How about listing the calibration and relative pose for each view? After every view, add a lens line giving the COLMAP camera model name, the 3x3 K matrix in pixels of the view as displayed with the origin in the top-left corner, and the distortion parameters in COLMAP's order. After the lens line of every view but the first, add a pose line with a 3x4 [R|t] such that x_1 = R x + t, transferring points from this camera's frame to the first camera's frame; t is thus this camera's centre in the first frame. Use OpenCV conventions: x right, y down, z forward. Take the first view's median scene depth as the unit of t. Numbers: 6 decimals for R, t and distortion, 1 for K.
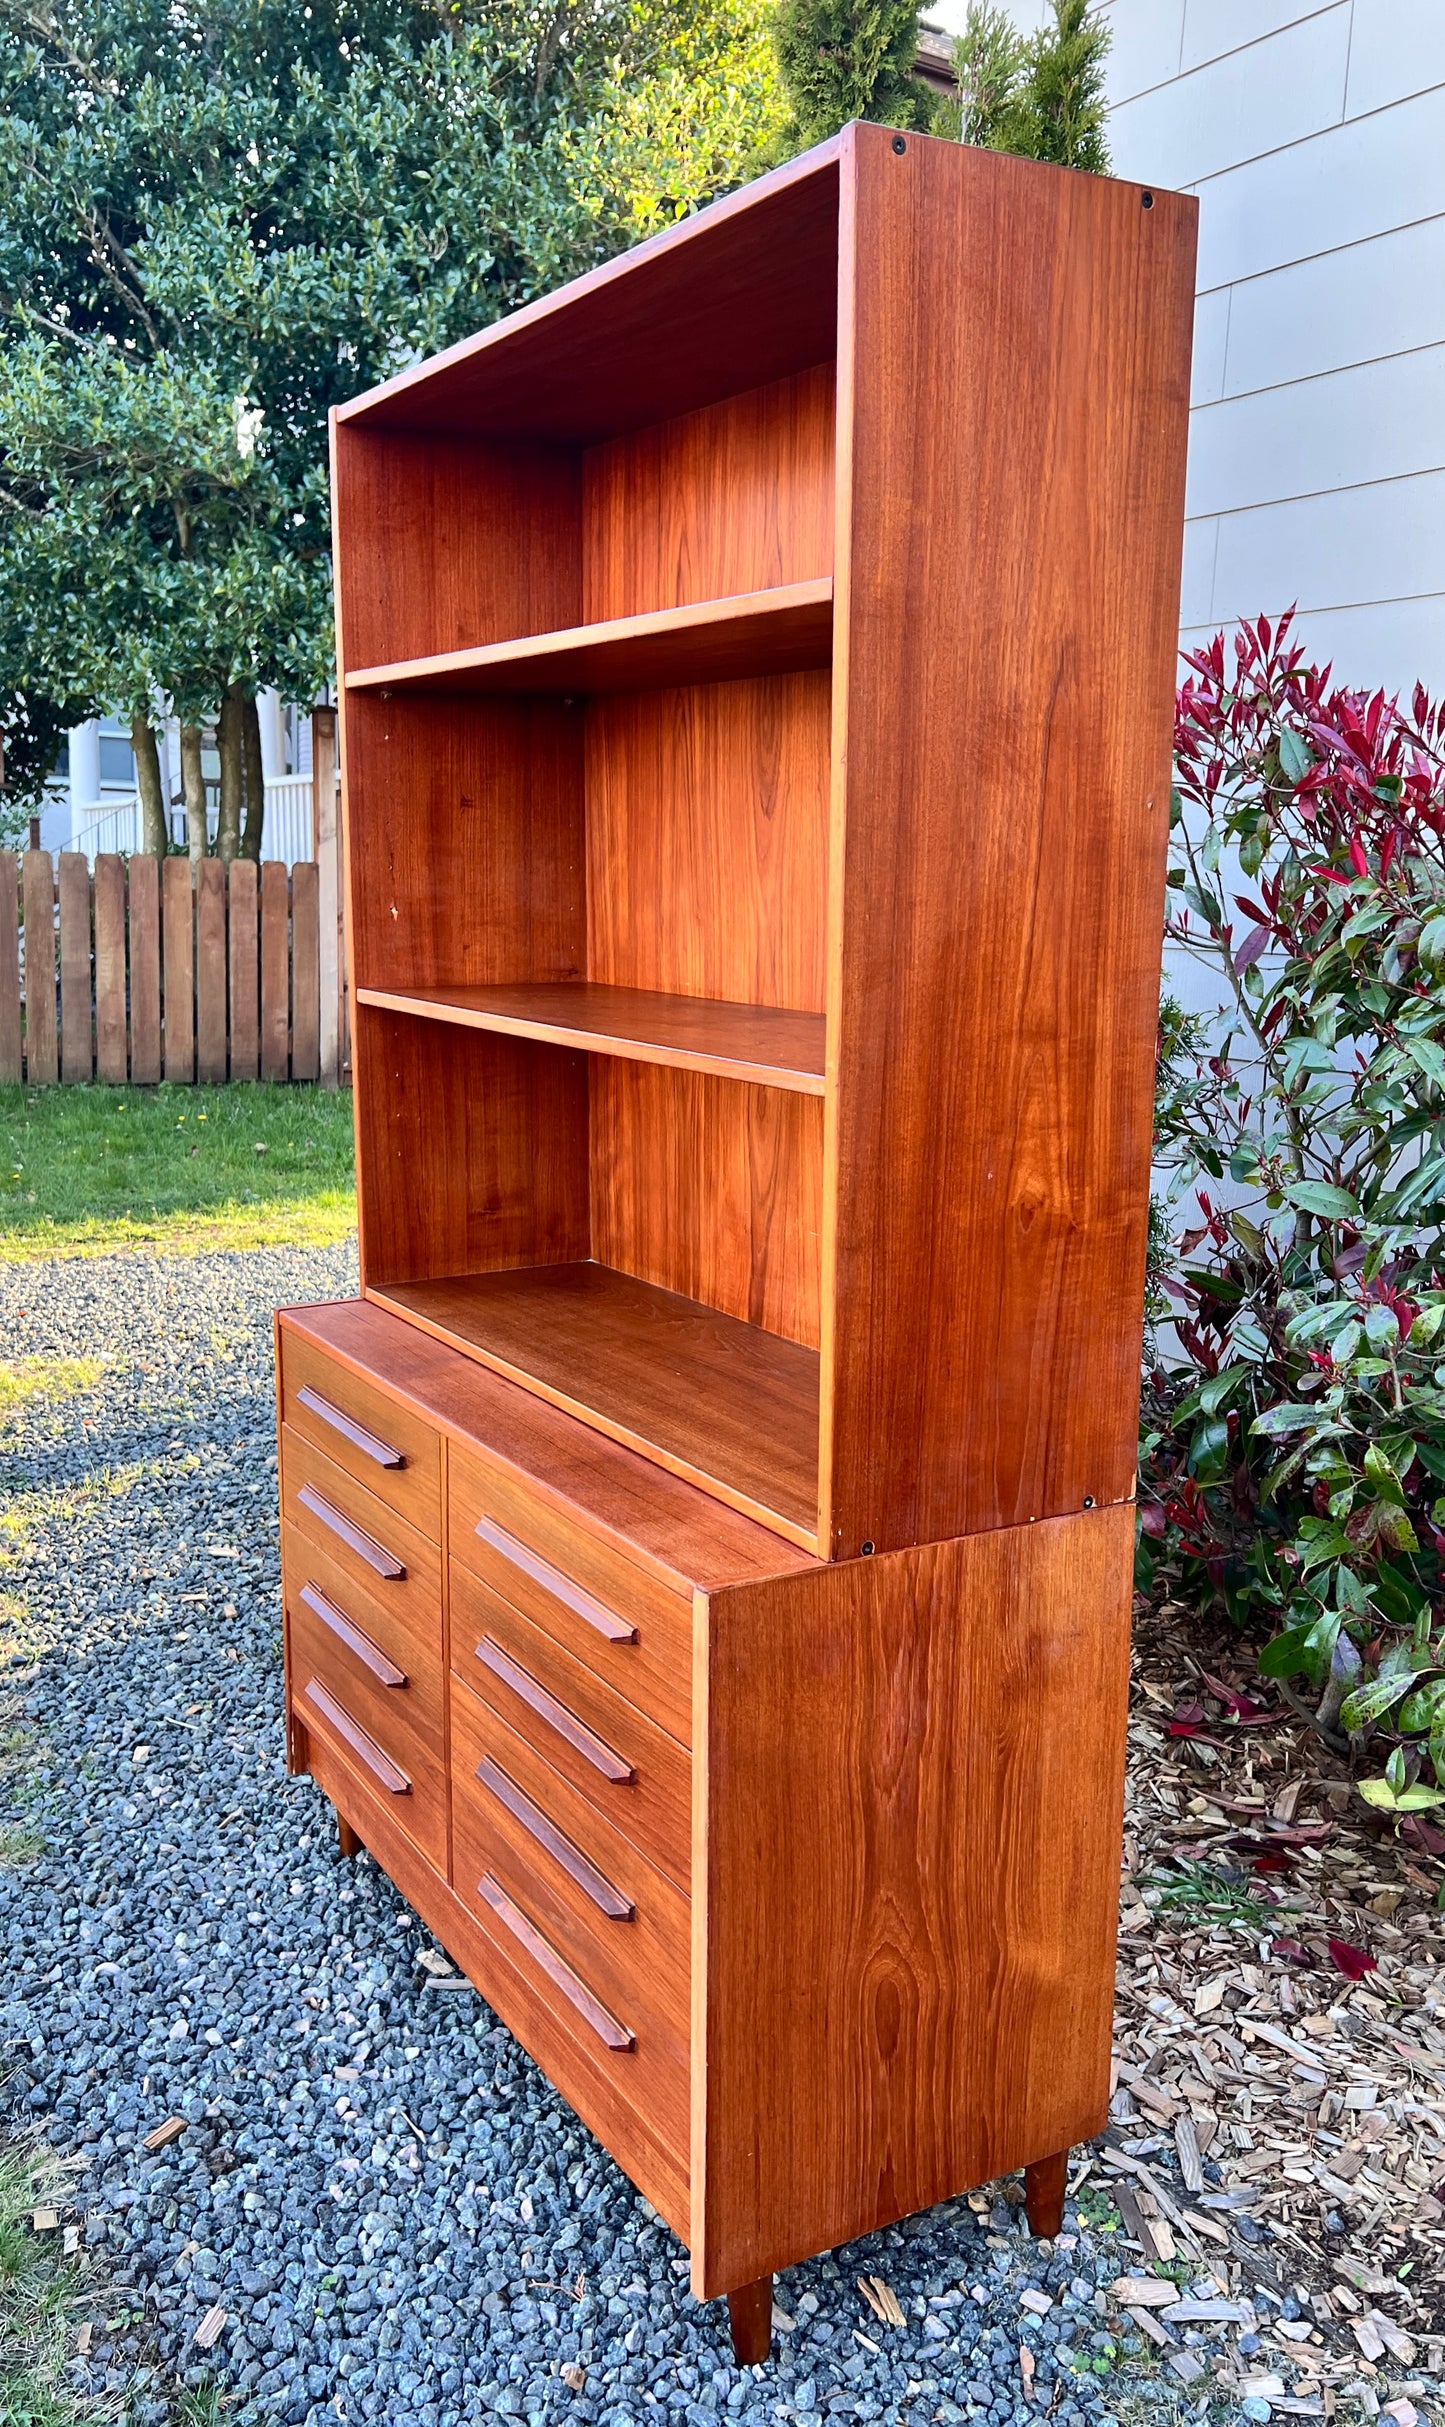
lens RADIAL K [[1913.5, 0, 703.4], [0, 1913.5, 1201.9], [0, 0, 1]] dist [0.031145, -0.027105]
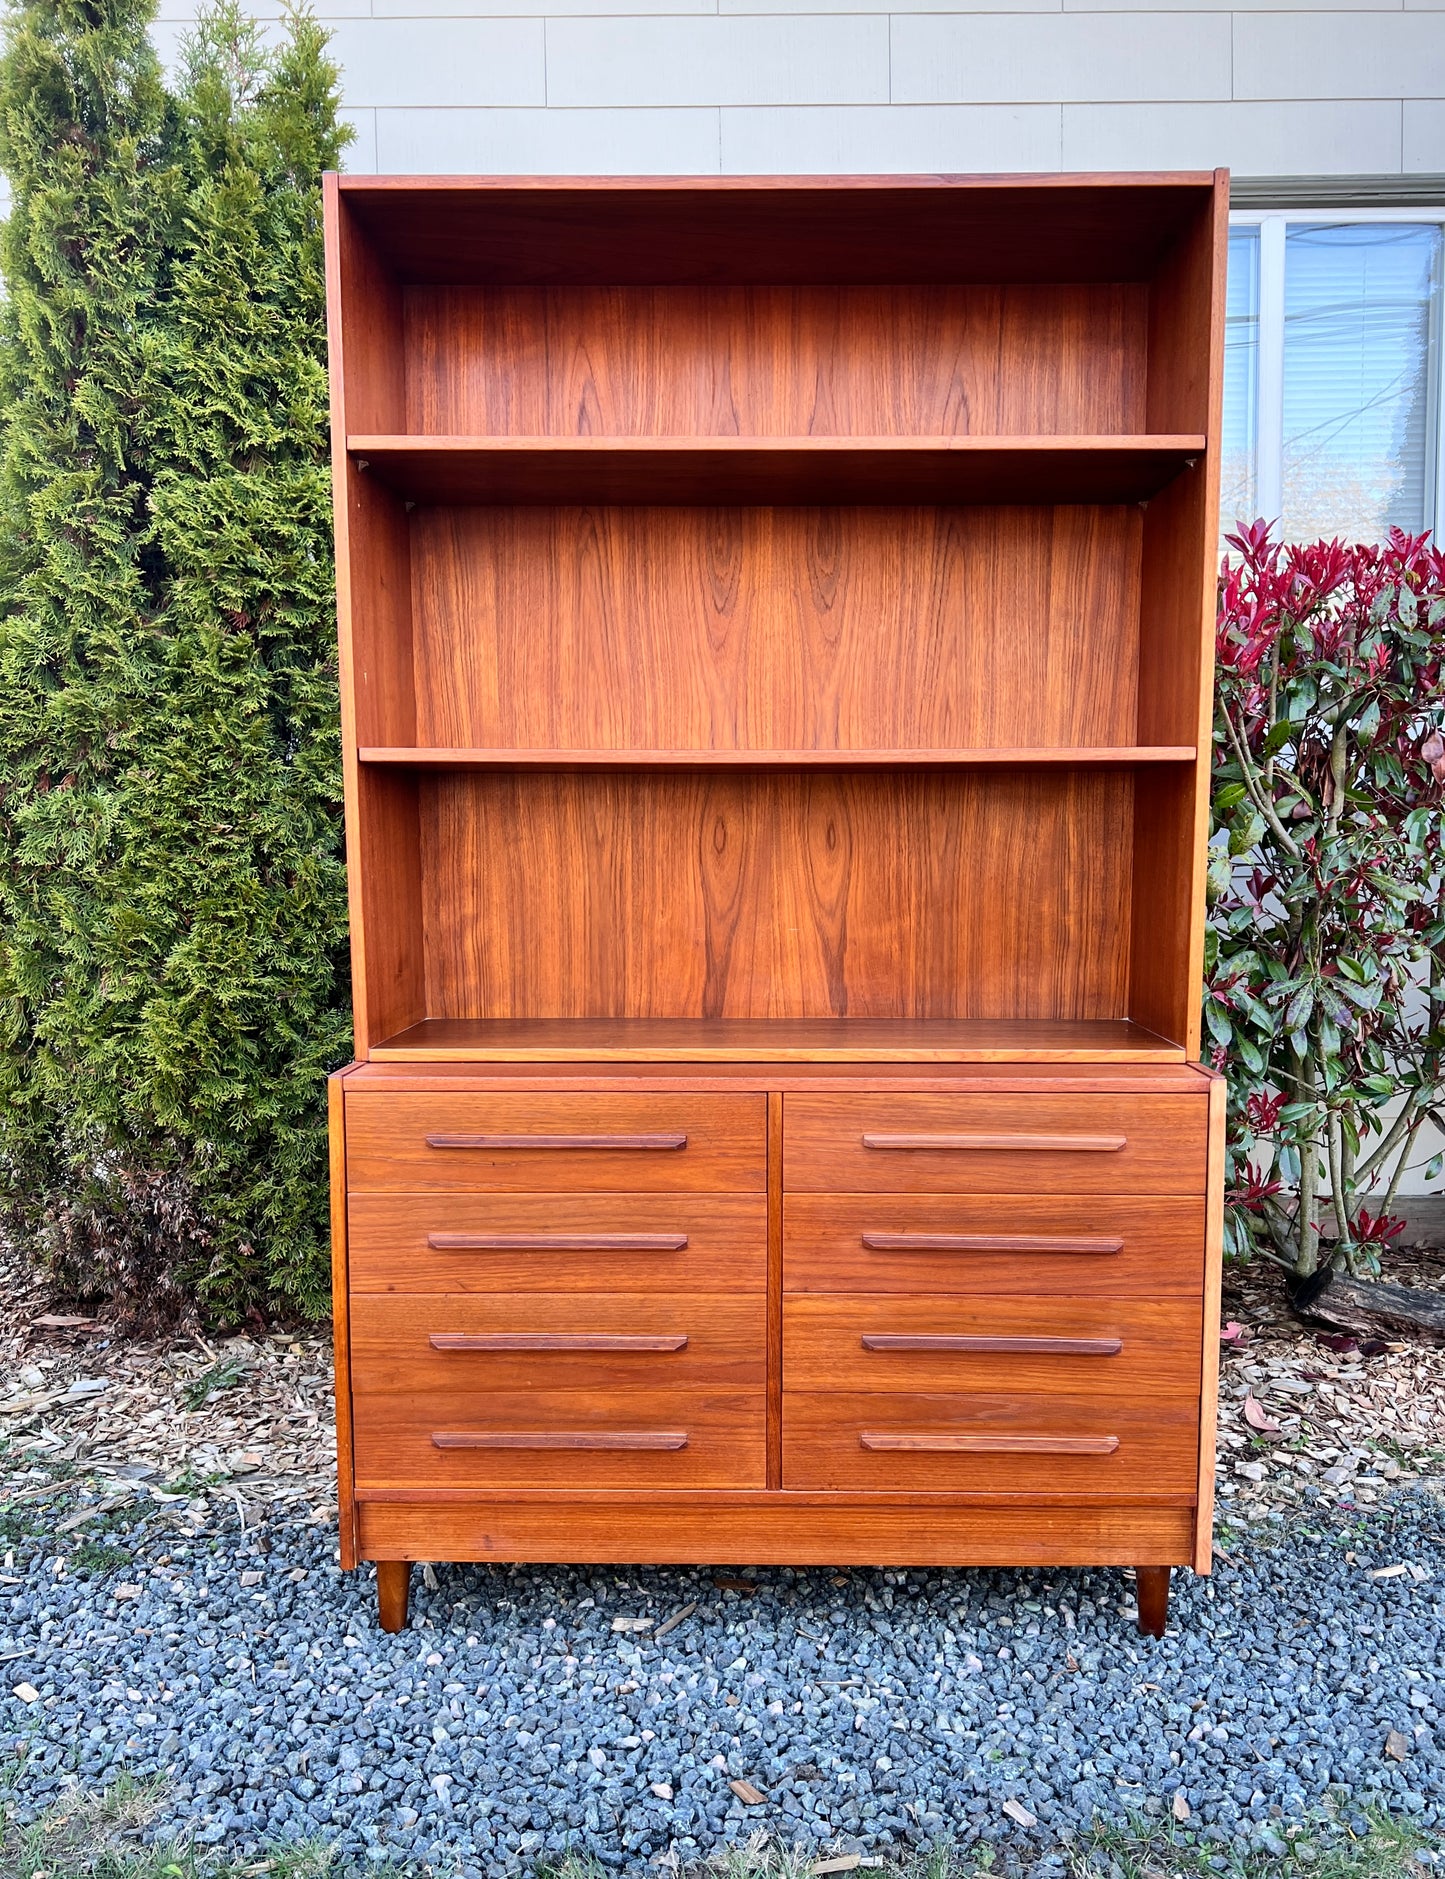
lens RADIAL K [[1534.4, 0, 757.3], [0, 1534.4, 1012.3], [0, 0, 1]] dist [0.052415, -0.088391]
pose [[0.516686, -0.101084, 0.850187, -0.909900], [0.160678, 0.986811, 0.019679, 0.050665], [-0.840963, 0.126438, 0.526113, 0.485159]]
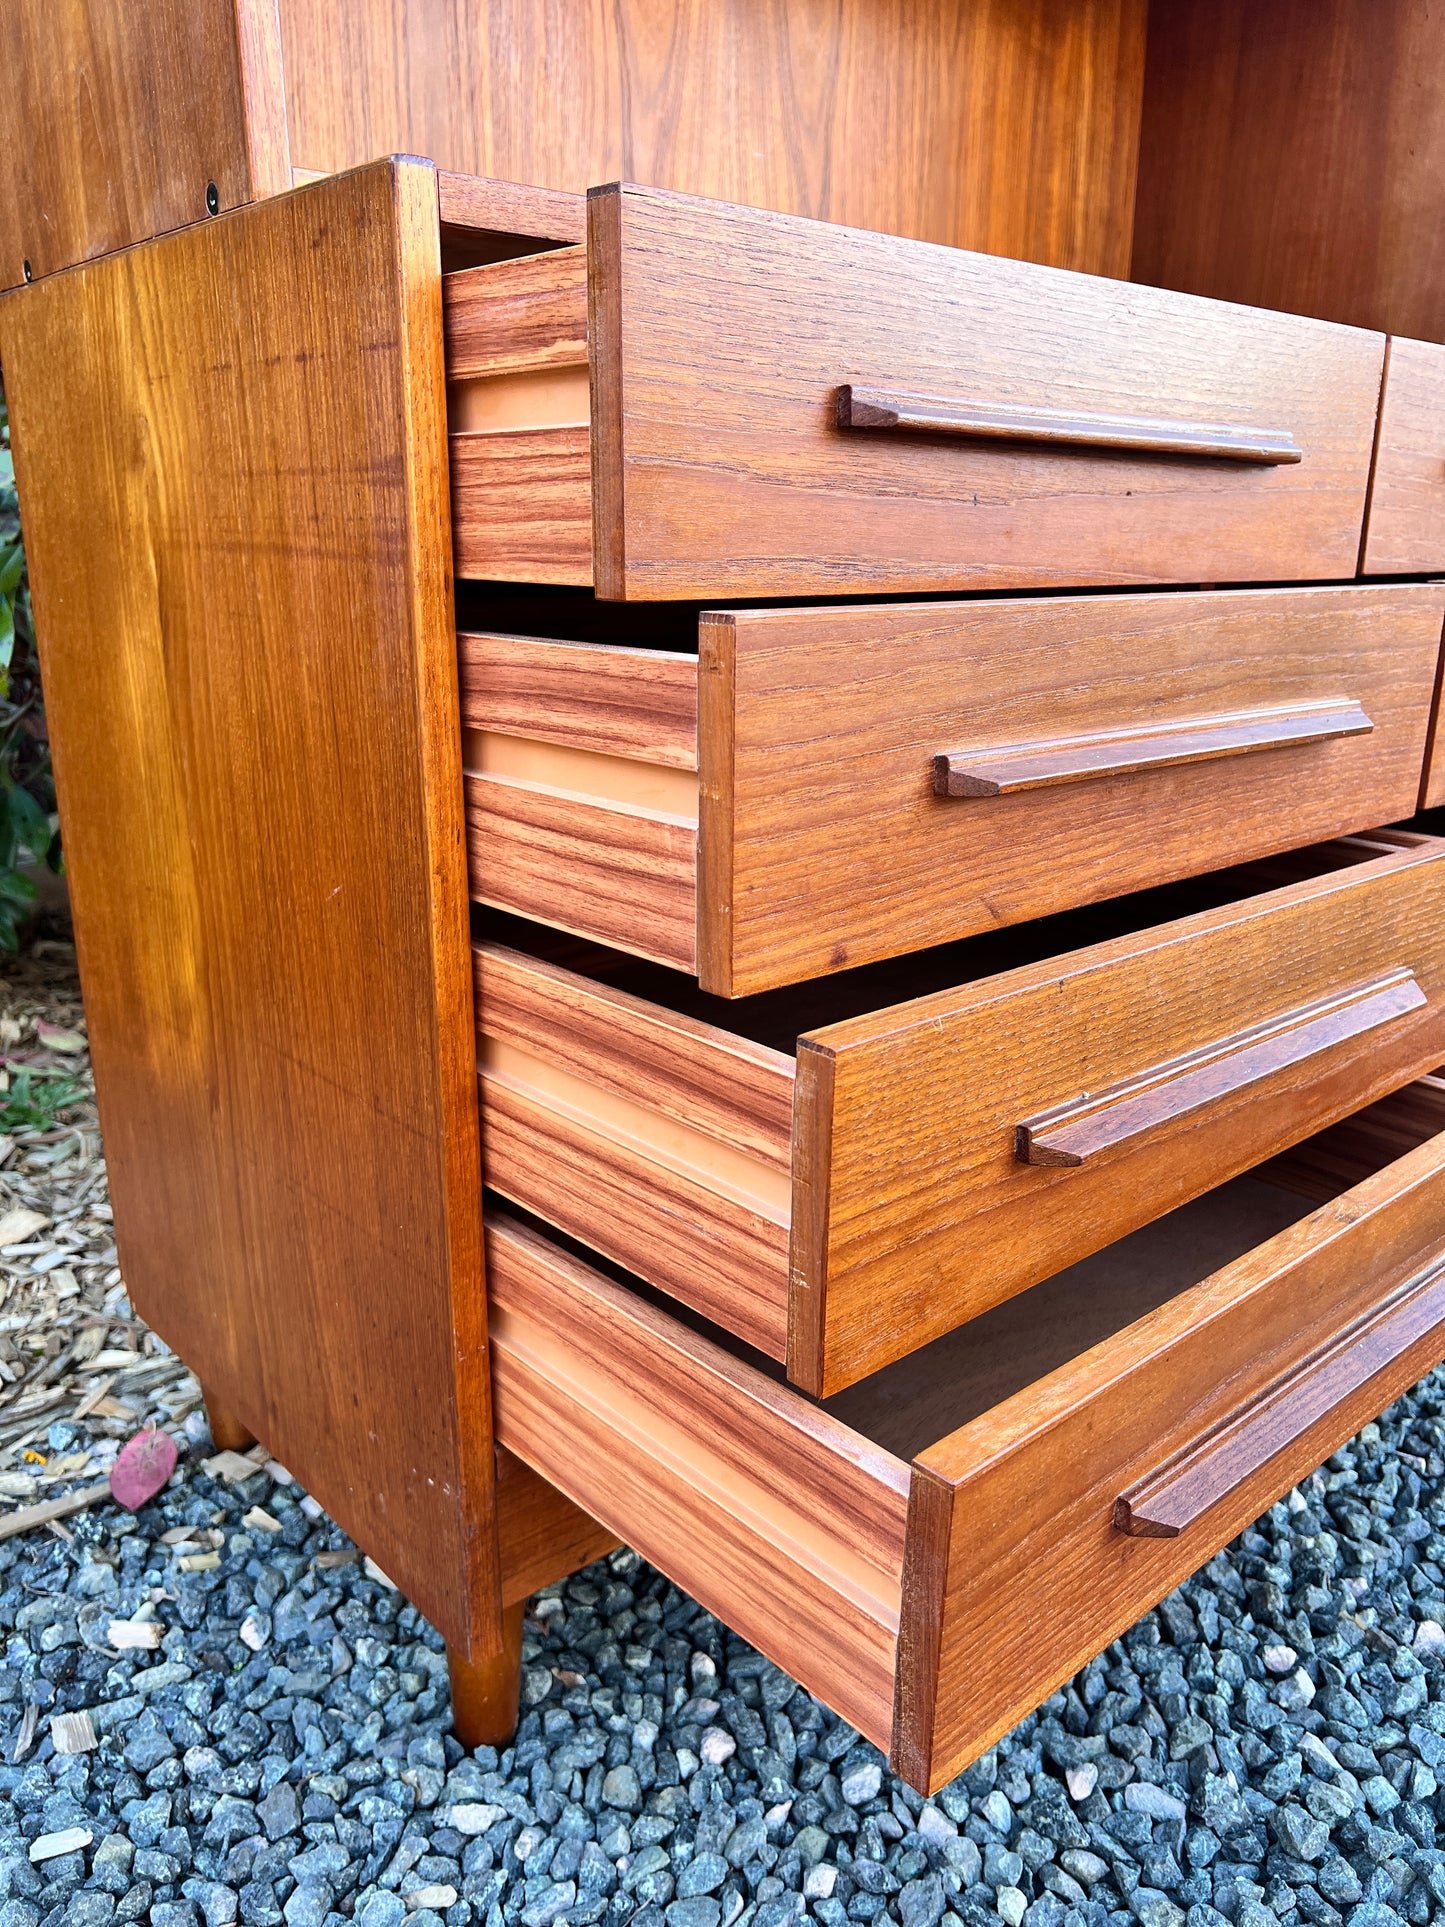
lens RADIAL K [[1462.5, 0, 725.2], [0, 1462.5, 975.1], [0, 0, 1]] dist [0.054407, -0.076414]
pose [[-0.190178, -0.288456, 0.938417, -0.548510], [0.176769, 0.930178, 0.321747, 0.122746], [-0.965704, 0.227072, -0.125910, 1.194857]]
